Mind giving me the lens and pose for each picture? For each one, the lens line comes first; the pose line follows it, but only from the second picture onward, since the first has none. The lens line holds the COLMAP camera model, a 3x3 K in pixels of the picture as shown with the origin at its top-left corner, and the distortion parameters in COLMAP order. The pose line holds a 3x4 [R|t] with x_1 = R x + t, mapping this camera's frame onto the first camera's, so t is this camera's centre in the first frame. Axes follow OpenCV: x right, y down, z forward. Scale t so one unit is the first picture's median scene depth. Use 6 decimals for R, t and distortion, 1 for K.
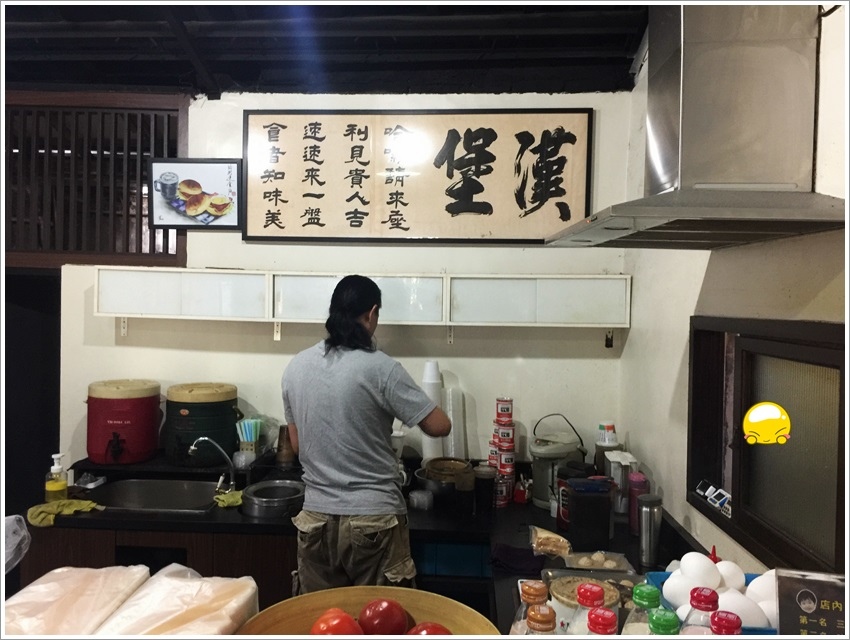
lens RADIAL K [[713.9, 0, 425.1], [0, 713.9, 307.6], [0, 0, 1]] dist [0.091688, -0.133382]
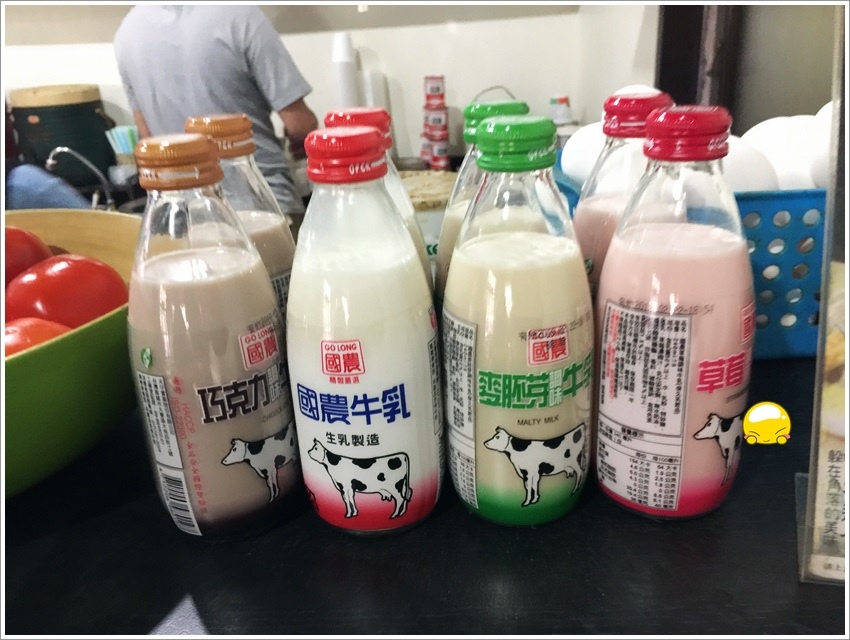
lens RADIAL K [[713.9, 0, 425.1], [0, 713.9, 307.6], [0, 0, 1]] dist [0.091688, -0.133382]
pose [[0.996316, -0.081175, 0.027645, 0.052313], [0.066396, 0.934252, 0.350377, 0.078771], [-0.054269, -0.347251, 0.936201, 0.140231]]
